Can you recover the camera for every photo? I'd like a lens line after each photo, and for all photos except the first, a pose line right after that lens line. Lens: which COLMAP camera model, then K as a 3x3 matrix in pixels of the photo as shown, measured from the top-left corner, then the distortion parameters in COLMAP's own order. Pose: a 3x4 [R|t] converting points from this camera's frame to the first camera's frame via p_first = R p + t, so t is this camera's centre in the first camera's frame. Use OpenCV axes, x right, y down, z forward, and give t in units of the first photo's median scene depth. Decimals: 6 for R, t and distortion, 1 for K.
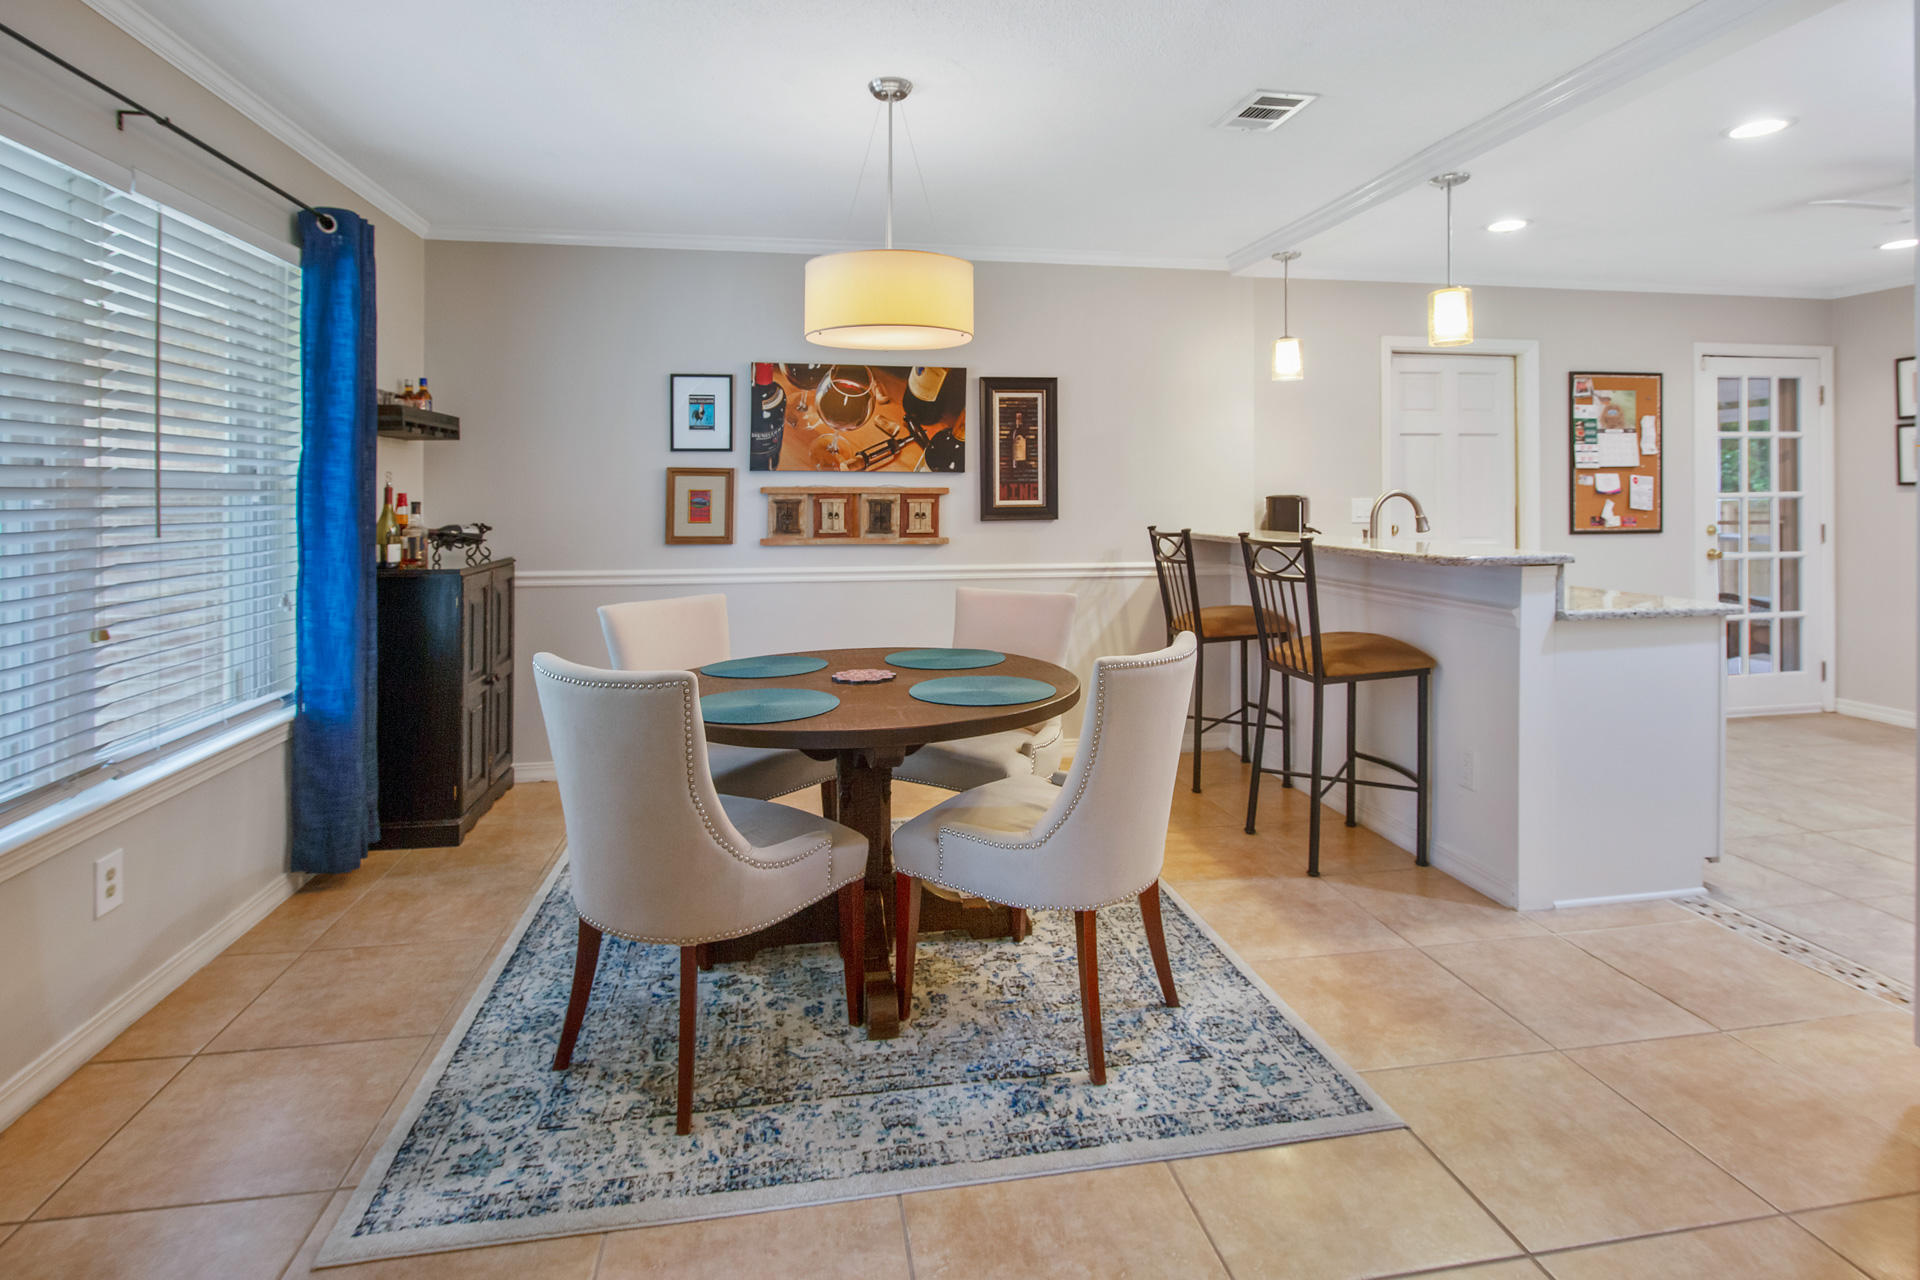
lens RADIAL K [[977.5, 0, 889.4], [0, 977.5, 485.2], [0, 0, 1]] dist [-0.009462, -0.008795]
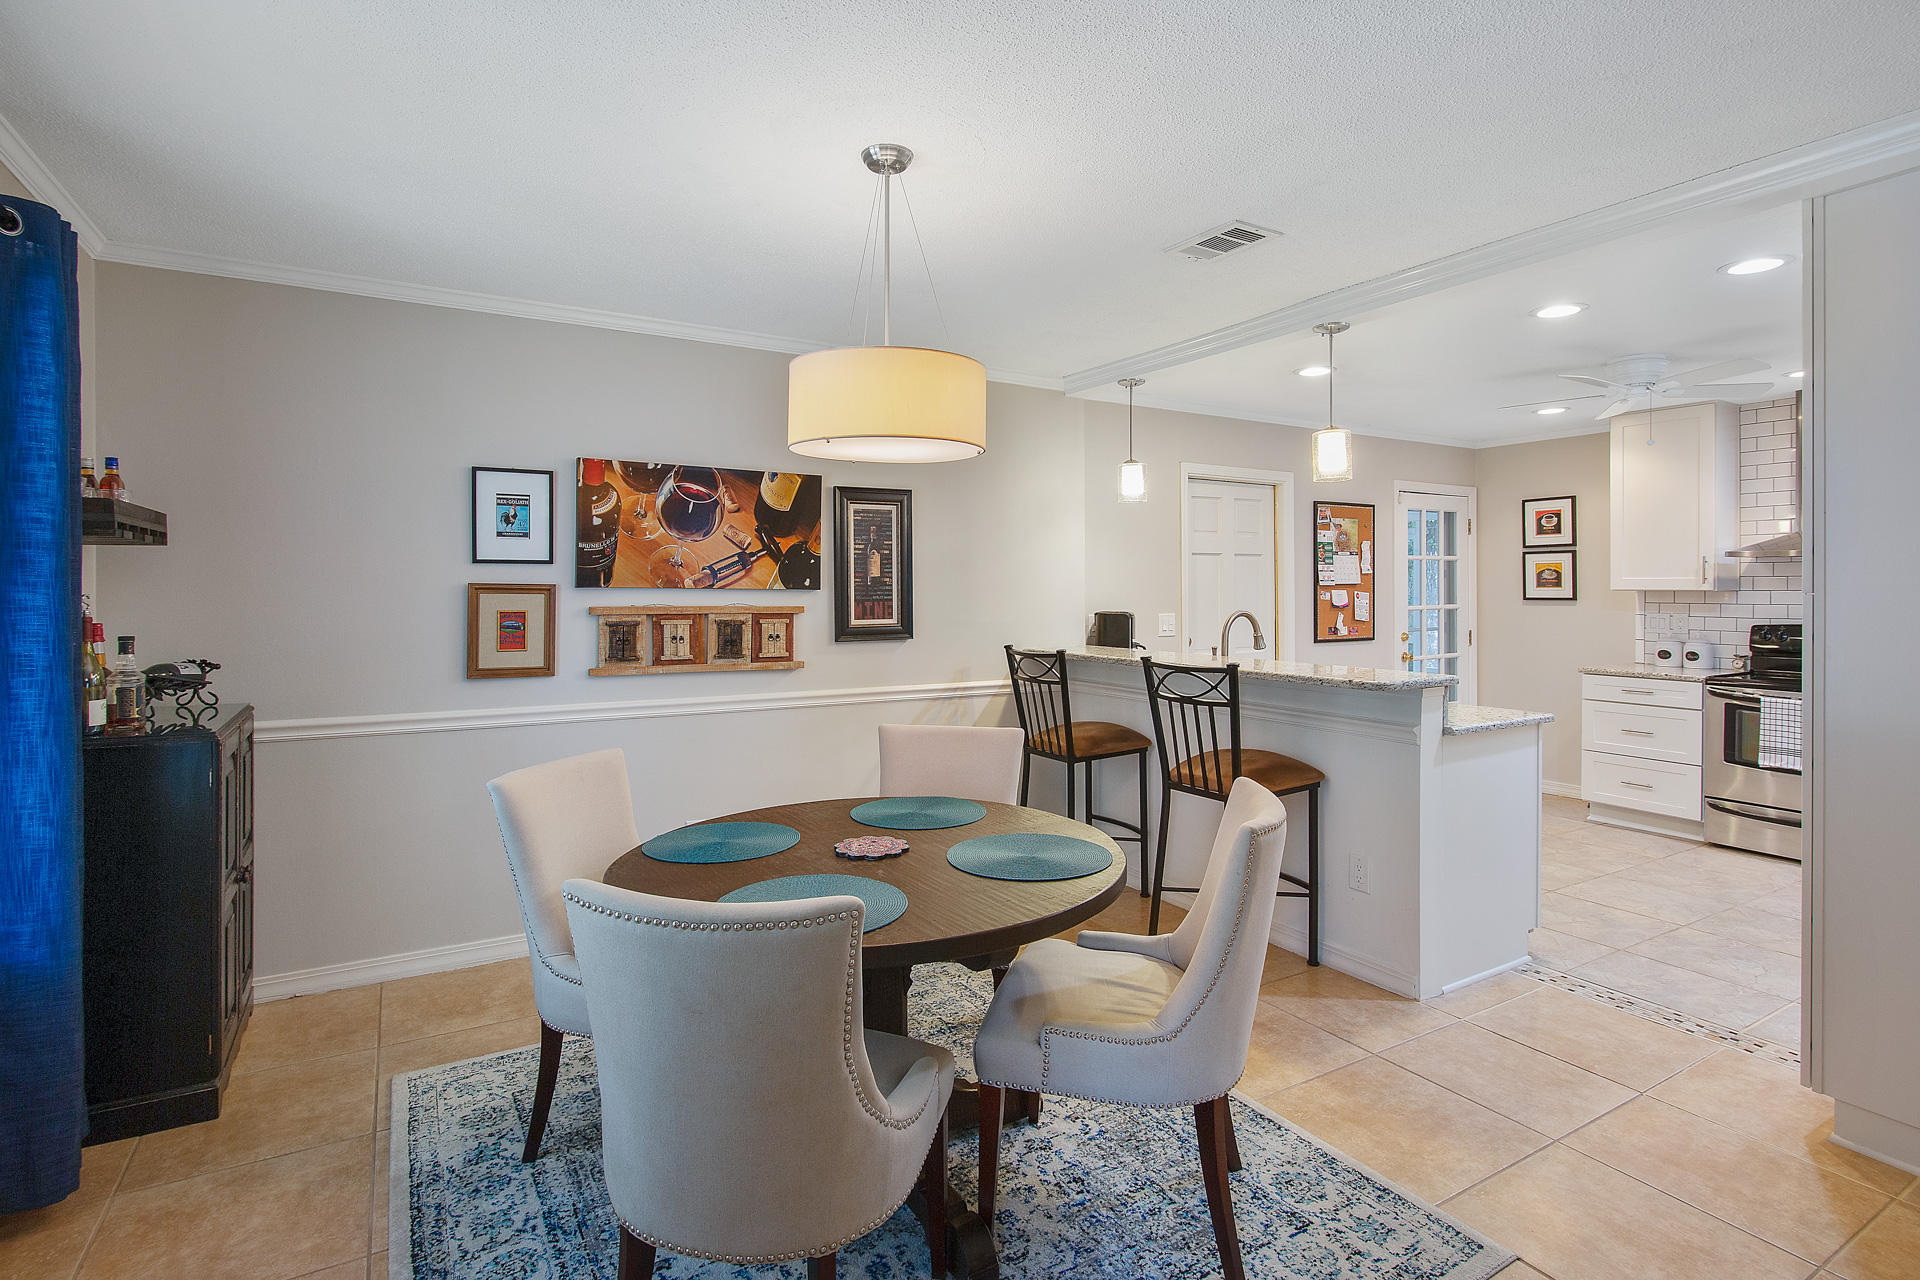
lens RADIAL K [[977.5, 0, 938.5], [0, 977.5, 589.5], [0, 0, 1]] dist [-0.009462, -0.008795]
pose [[0.925816, 0.002815, 0.377965, -0.171417], [-0.005689, 0.999963, 0.006487, -0.020252], [-0.377933, -0.008156, 0.925797, 0.114394]]
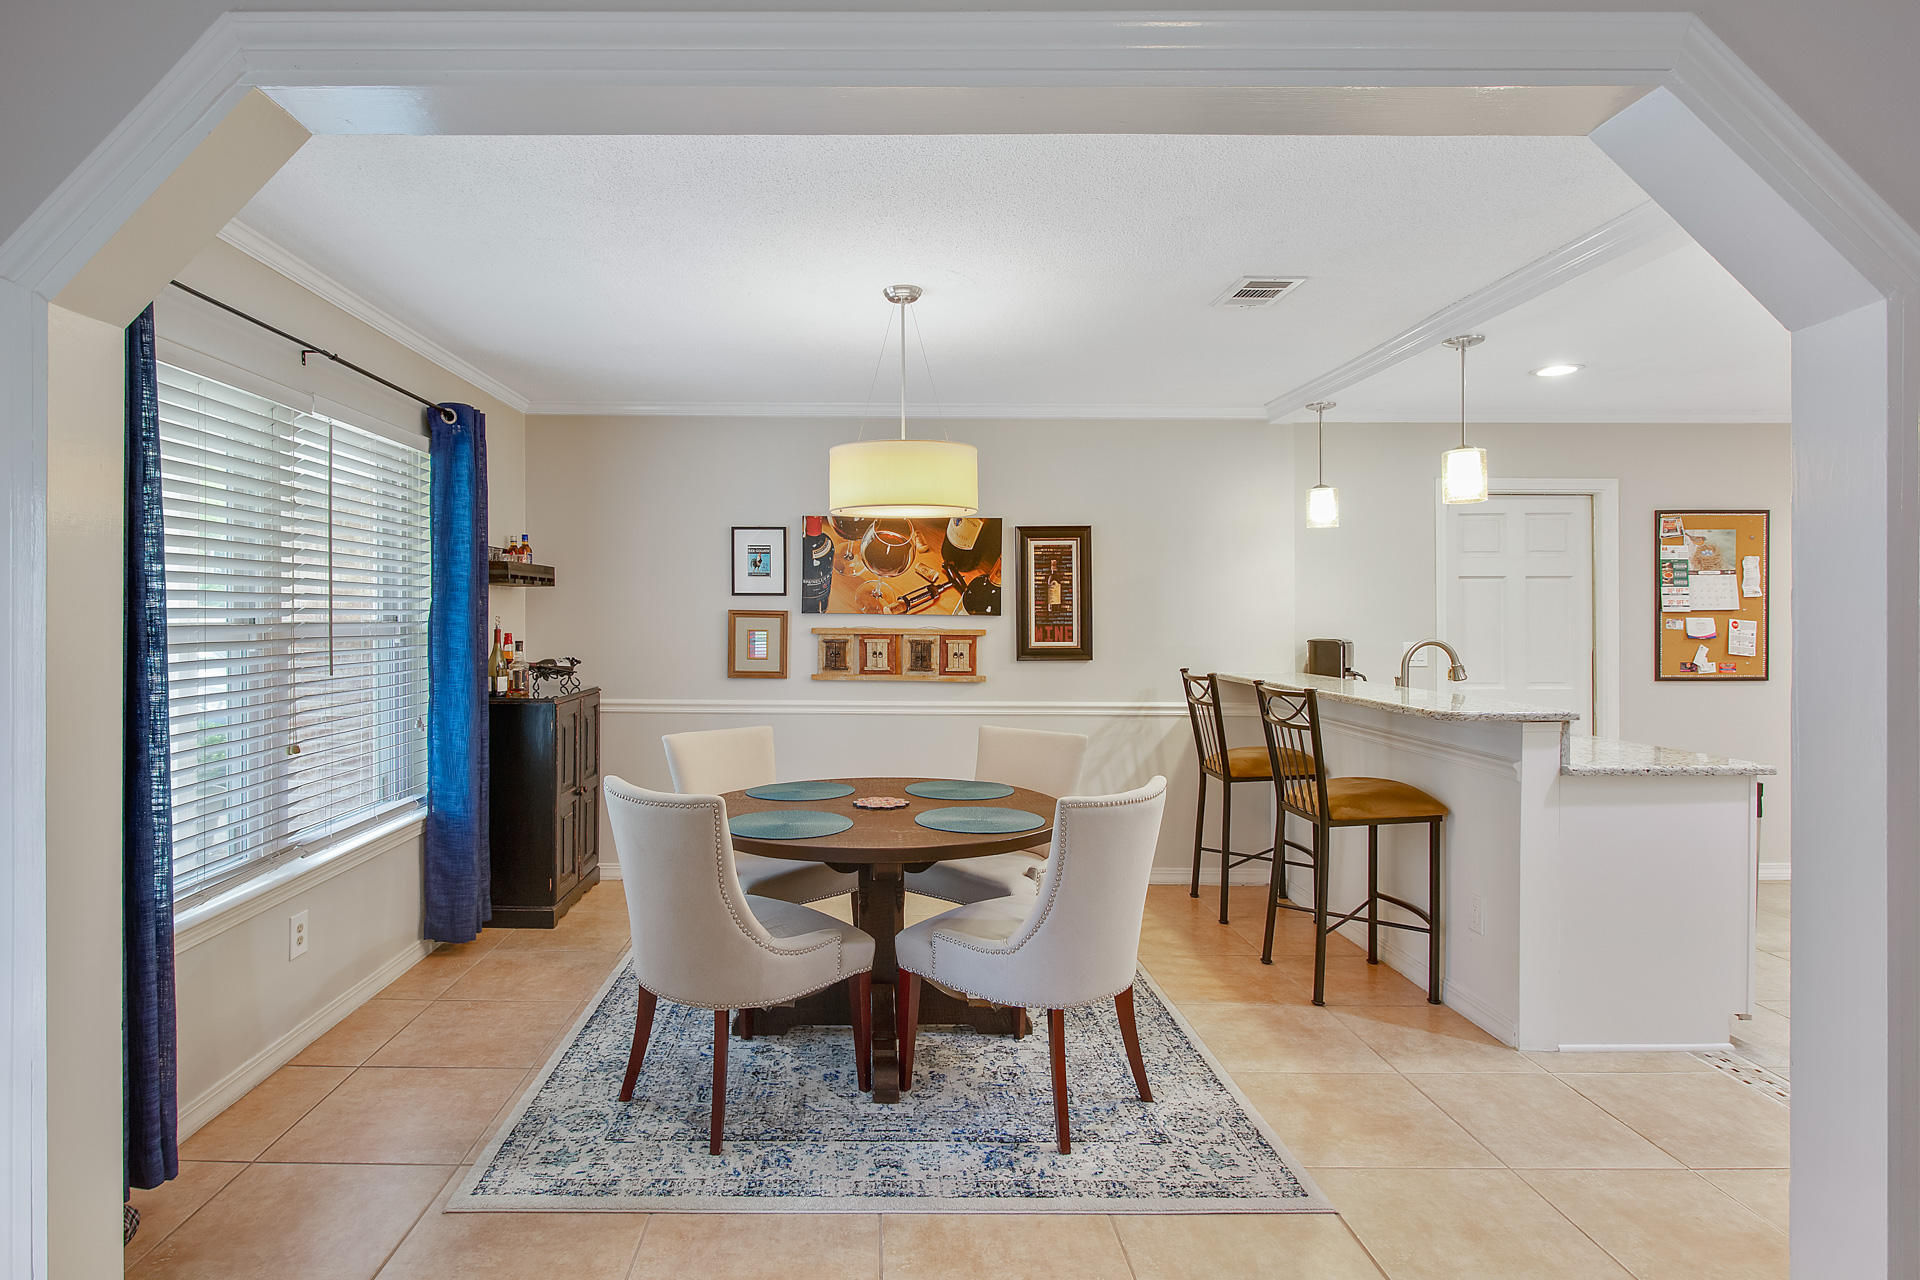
lens RADIAL K [[977.5, 0, 808.6], [0, 977.5, 638.0], [0, 0, 1]] dist [-0.009462, -0.008795]
pose [[0.986011, 0.010048, -0.166378, 0.049500], [-0.005442, 0.999590, 0.028119, -0.017969], [0.166592, -0.026820, 0.985661, -0.094162]]
